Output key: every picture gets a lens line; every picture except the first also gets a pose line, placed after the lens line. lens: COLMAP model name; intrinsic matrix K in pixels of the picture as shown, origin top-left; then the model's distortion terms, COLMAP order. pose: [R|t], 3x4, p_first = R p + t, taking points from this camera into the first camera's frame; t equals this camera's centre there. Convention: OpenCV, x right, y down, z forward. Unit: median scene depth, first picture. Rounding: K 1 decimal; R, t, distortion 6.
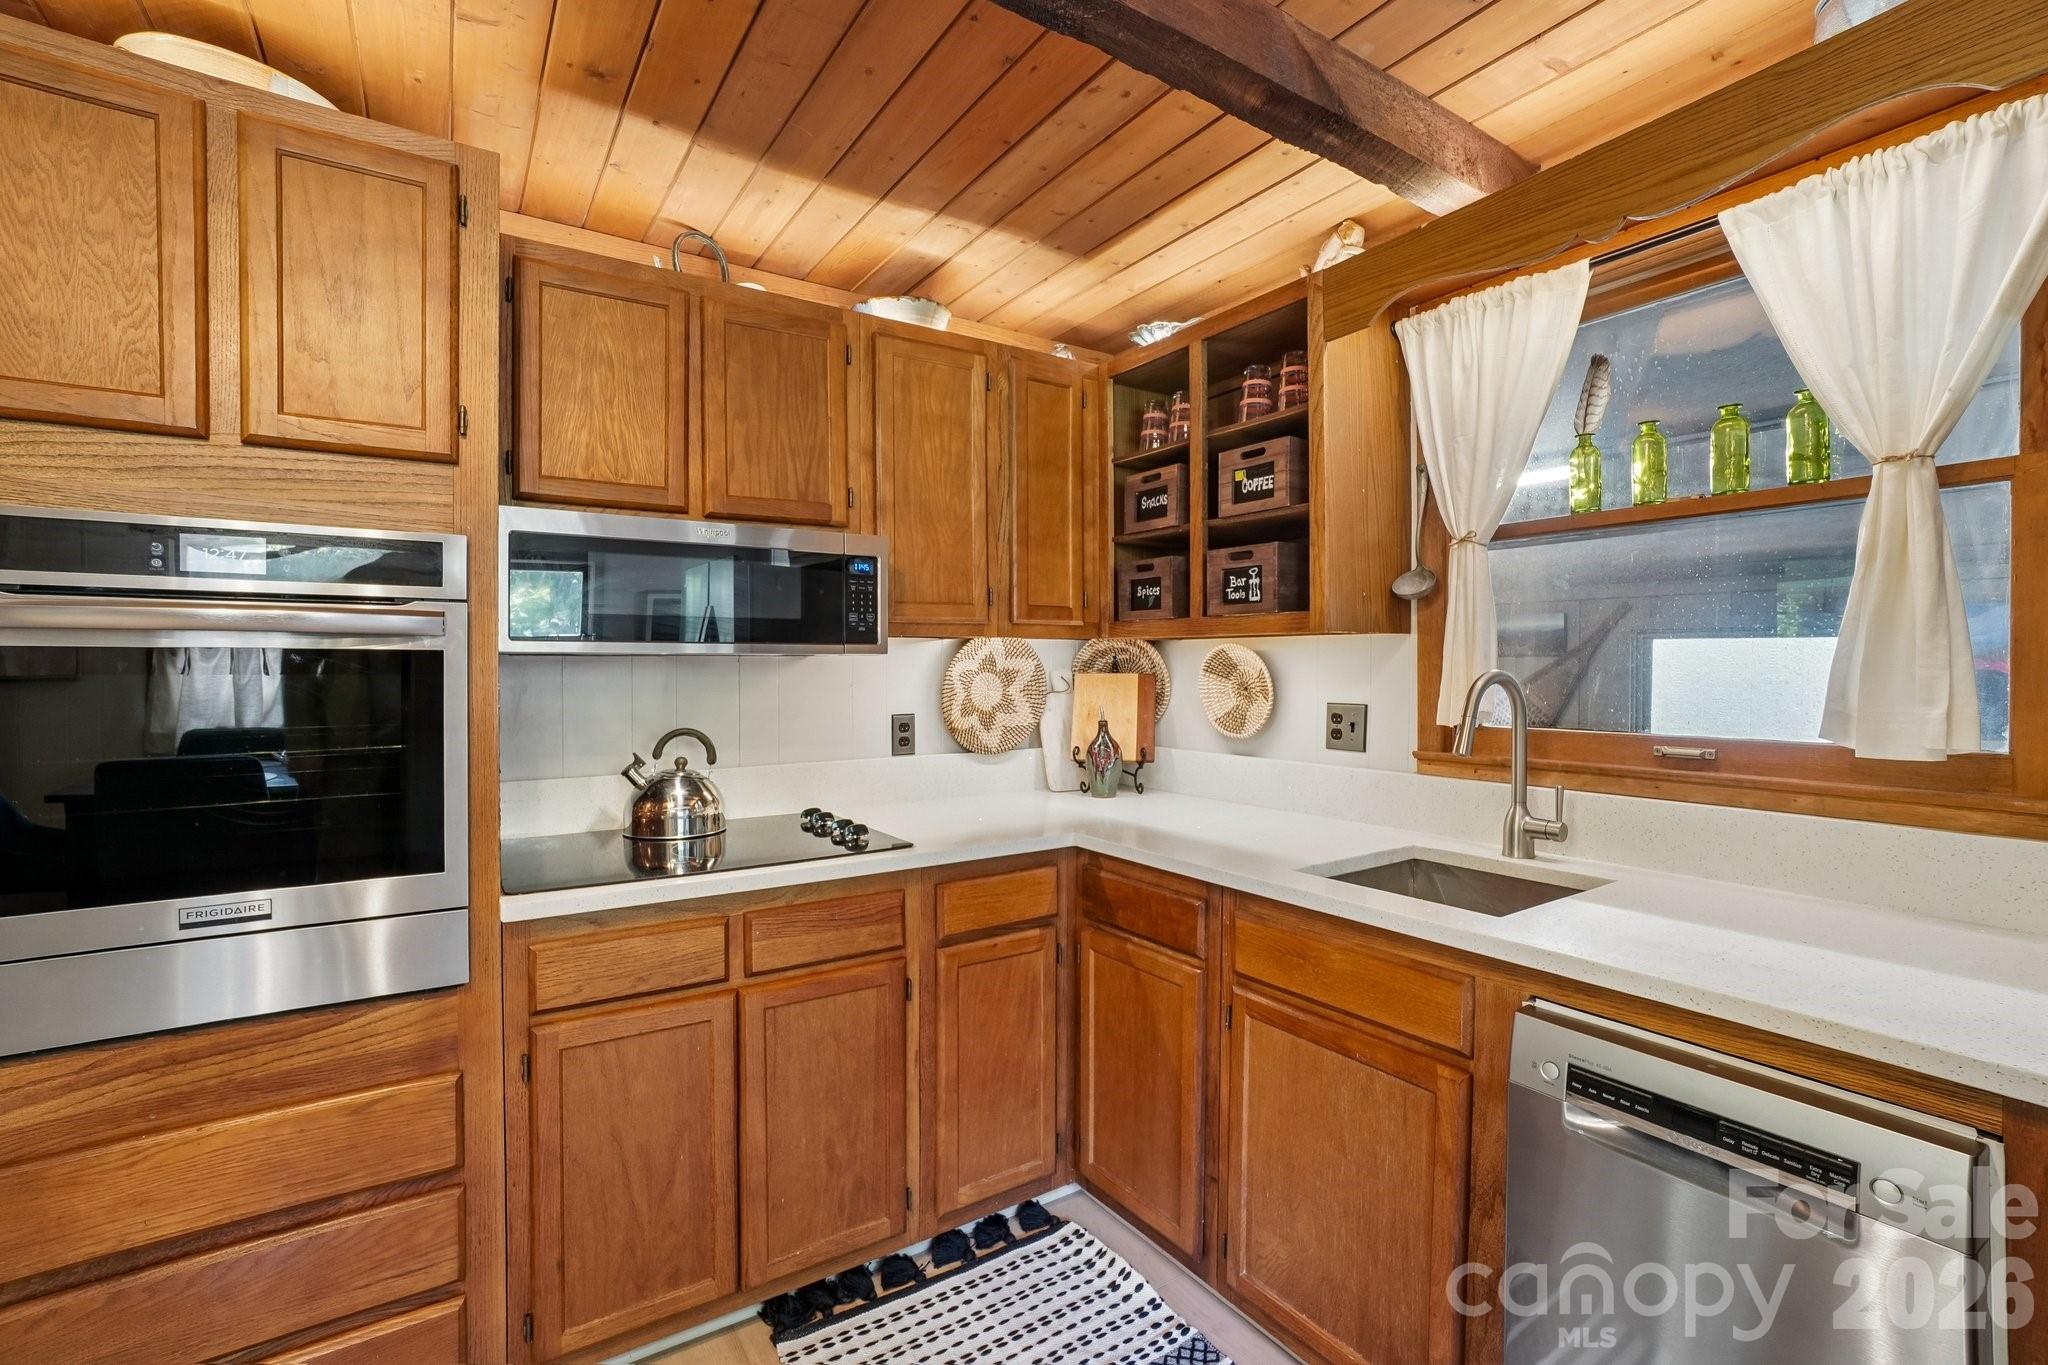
lens RADIAL K [[899.8, 0, 1003.0], [0, 899.8, 684.0], [0, 0, 1]] dist [-0.036822, 0.010720]
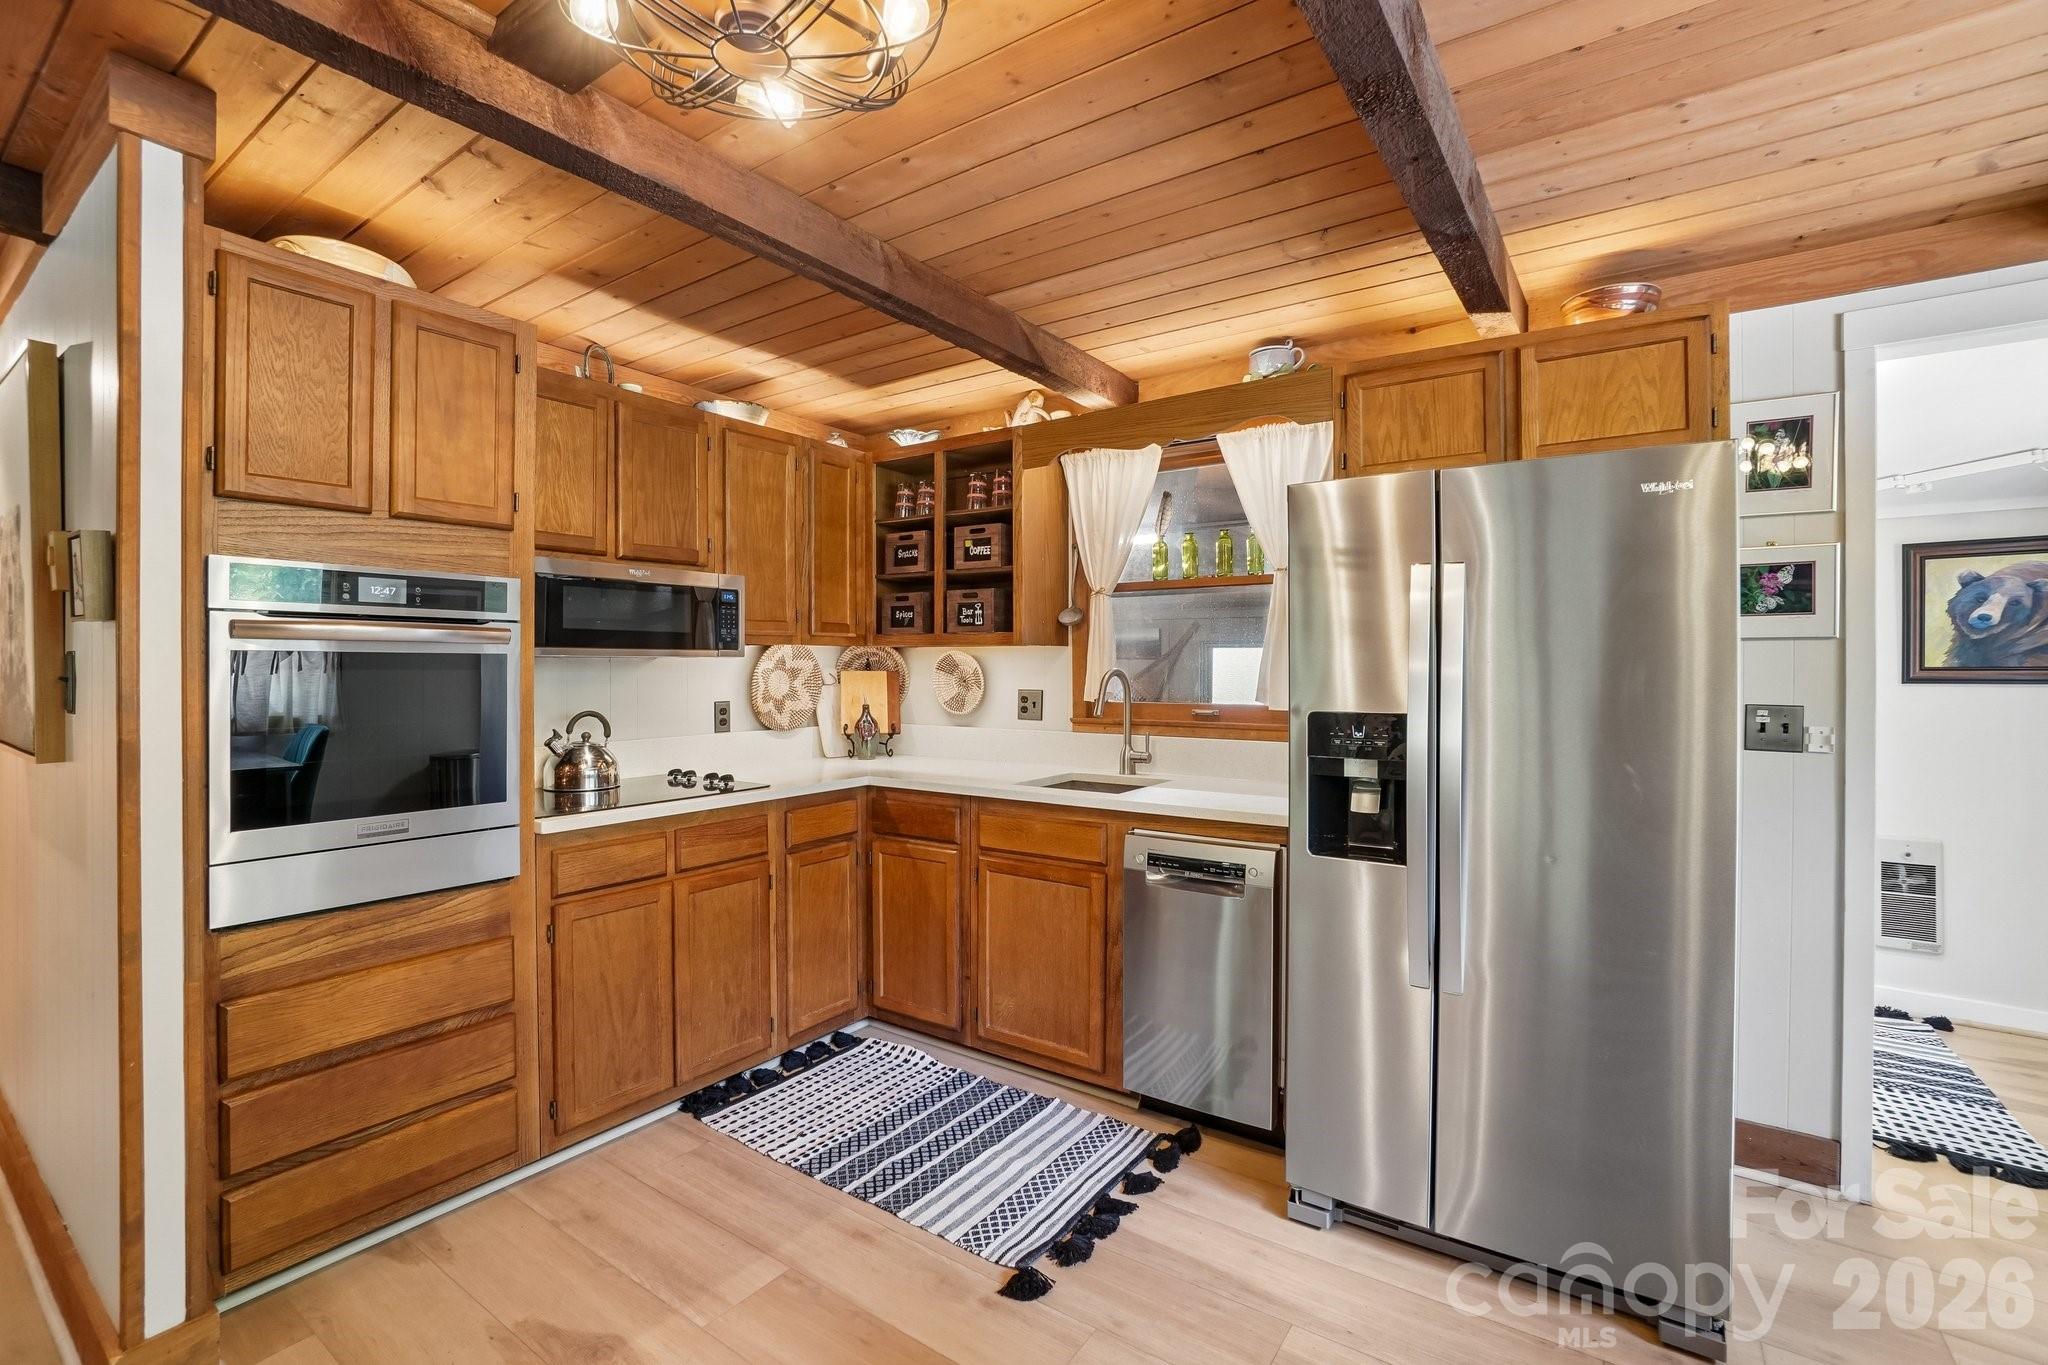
lens RADIAL K [[899.8, 0, 1078.0], [0, 899.8, 674.2], [0, 0, 1]] dist [-0.036822, 0.010720]
pose [[0.894468, -0.002669, 0.447124, -0.331843], [0.007355, 0.999935, -0.008745, 0.012125], [-0.447072, 0.011110, 0.894429, -0.600758]]
